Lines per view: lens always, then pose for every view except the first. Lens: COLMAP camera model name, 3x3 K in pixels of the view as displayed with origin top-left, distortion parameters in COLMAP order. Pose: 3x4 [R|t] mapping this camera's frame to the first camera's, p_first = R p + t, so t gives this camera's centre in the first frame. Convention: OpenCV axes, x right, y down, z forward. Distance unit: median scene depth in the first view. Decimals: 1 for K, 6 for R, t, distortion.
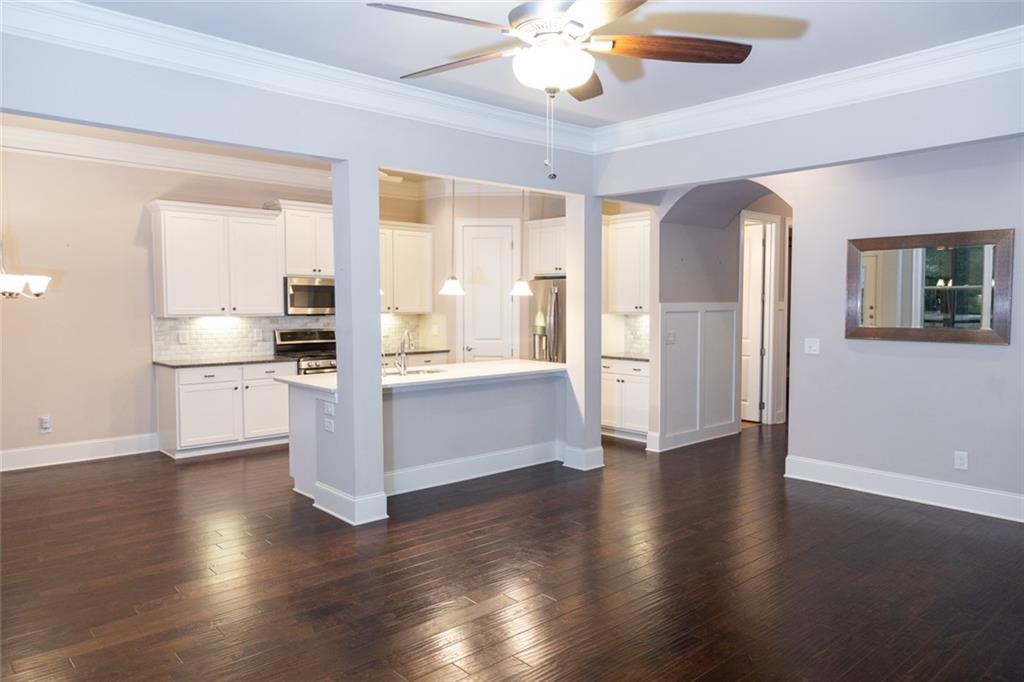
lens RADIAL K [[711.7, 0, 513.2], [0, 711.7, 344.9], [0, 0, 1]] dist [0.009275, 0.007492]
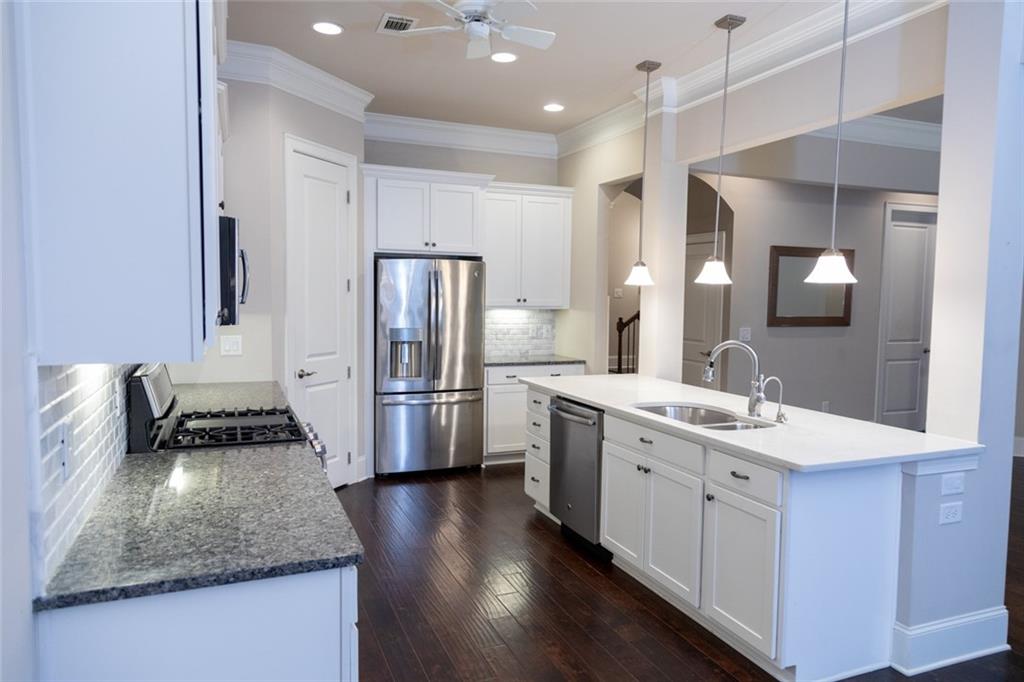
lens RADIAL K [[695.6, 0, 515.4], [0, 695.6, 341.0], [0, 0, 1]] dist [0.023854, 0.002117]
pose [[0.328370, -0.059197, 0.942692, -0.603114], [0.043987, 0.997910, 0.047342, -0.045409], [-0.943525, 0.025921, 0.330287, 0.764167]]
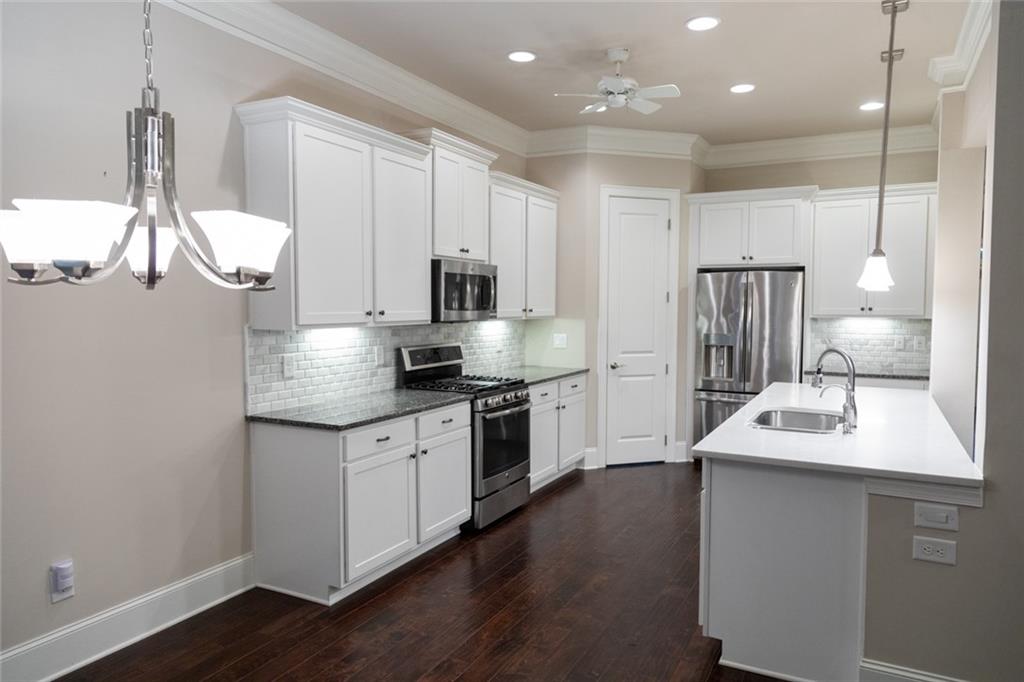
lens RADIAL K [[682.7, 0, 508.8], [0, 682.7, 346.3], [0, 0, 1]] dist [0.010812, 0.003101]
pose [[0.937836, -0.020211, 0.346489, -0.467218], [0.019280, 0.999795, 0.006132, -0.024534], [-0.346542, 0.000929, 0.938034, 0.443111]]
